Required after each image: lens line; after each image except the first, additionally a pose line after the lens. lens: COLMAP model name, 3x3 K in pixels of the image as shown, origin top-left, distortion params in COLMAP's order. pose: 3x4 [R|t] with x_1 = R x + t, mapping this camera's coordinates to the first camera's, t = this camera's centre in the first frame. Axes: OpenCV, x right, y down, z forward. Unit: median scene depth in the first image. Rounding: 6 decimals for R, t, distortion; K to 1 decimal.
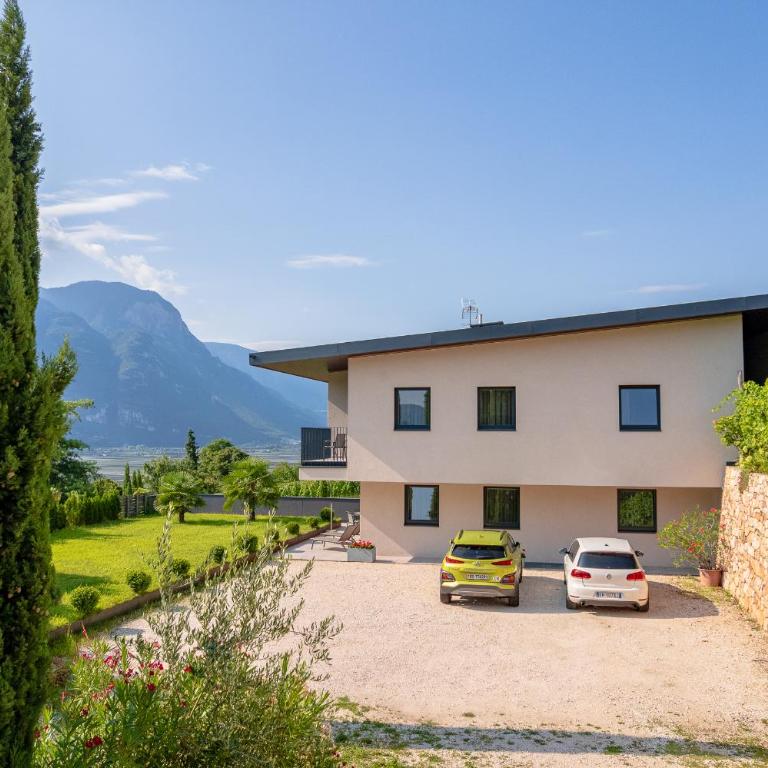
lens RADIAL K [[724.7, 0, 390.1], [0, 724.7, 380.3], [0, 0, 1]] dist [-0.036439, 0.000000]
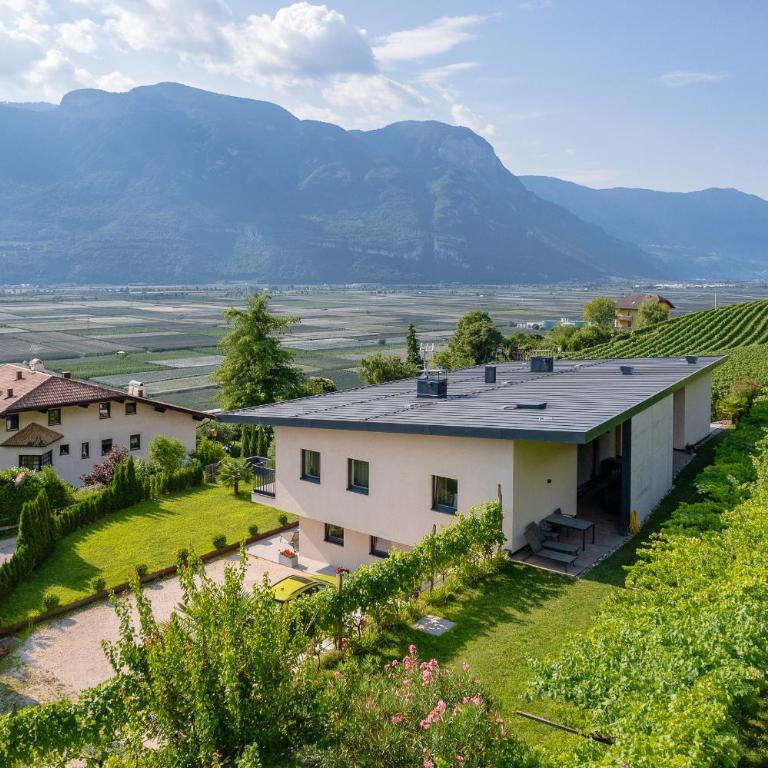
lens RADIAL K [[755.9, 0, 359.8], [0, 755.9, 294.7], [0, 0, 1]] dist [-0.053933, 0.000000]
pose [[0.894637, 0.023022, -0.446201, 0.773121], [0.025110, 0.994503, 0.101656, -0.443131], [0.446088, -0.102150, 0.889140, -0.200962]]
